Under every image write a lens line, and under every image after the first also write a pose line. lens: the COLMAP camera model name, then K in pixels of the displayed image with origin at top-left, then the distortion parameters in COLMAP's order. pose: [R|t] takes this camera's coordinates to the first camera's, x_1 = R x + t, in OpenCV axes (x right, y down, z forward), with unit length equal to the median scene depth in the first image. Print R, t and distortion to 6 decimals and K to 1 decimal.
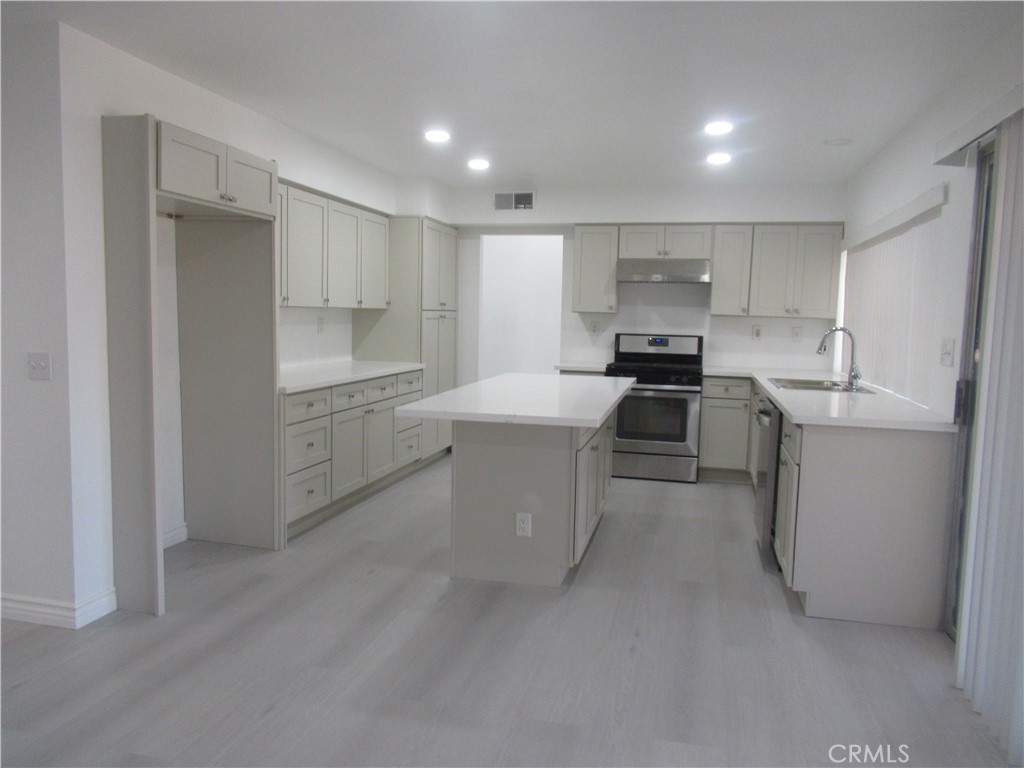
lens RADIAL K [[768.0, 0, 508.4], [0, 768.0, 384.6], [0, 0, 1]] dist [-0.003757, 0.000132]
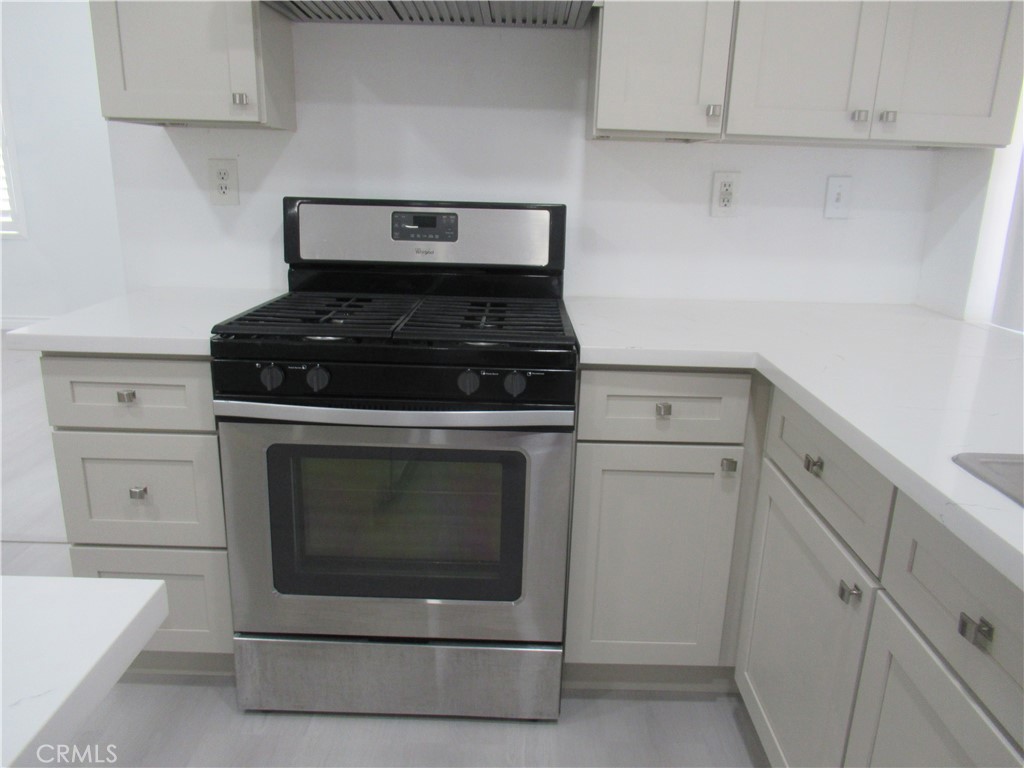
lens RADIAL K [[768.0, 0, 516.6], [0, 768.0, 393.6], [0, 0, 1]] dist [-0.003757, 0.000132]
pose [[0.970796, -0.065736, 0.230726, 0.166147], [0.018730, 0.979560, 0.200278, -0.054043], [-0.239175, -0.190108, 0.952184, 0.733212]]
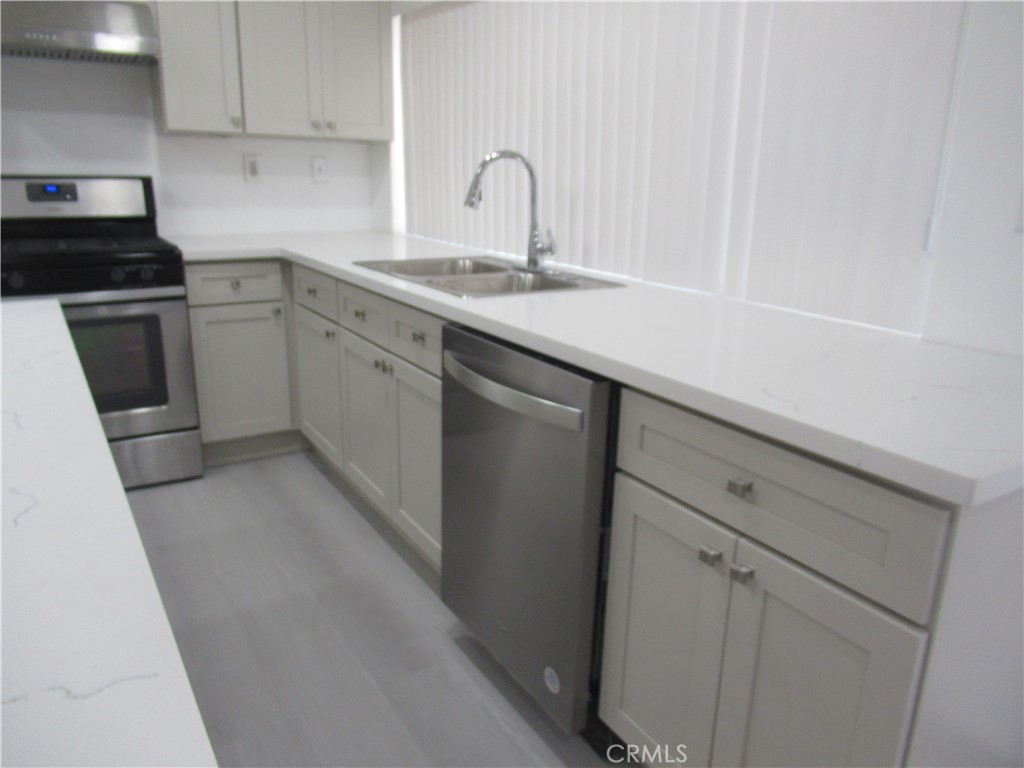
lens RADIAL K [[768.0, 0, 514.4], [0, 768.0, 386.1], [0, 0, 1]] dist [-0.003757, 0.000132]
pose [[0.697869, -0.207858, 0.685400, 0.052426], [0.064575, 0.971325, 0.228820, -0.031760], [-0.713308, -0.115426, 0.691280, 0.502020]]
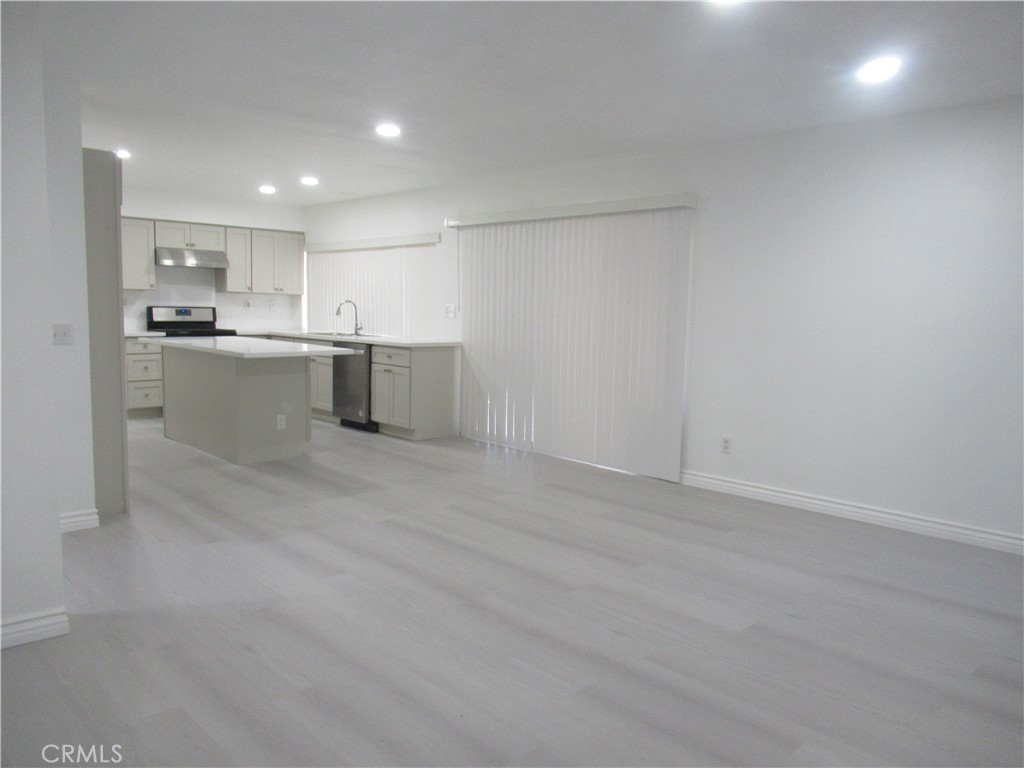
lens RADIAL K [[768.0, 0, 513.2], [0, 768.0, 383.7], [0, 0, 1]] dist [-0.003757, 0.000132]
pose [[0.533267, -0.097662, 0.840290, -0.655768], [0.067554, 0.995058, 0.072778, 0.008587], [-0.843245, 0.017955, 0.537229, -0.183326]]
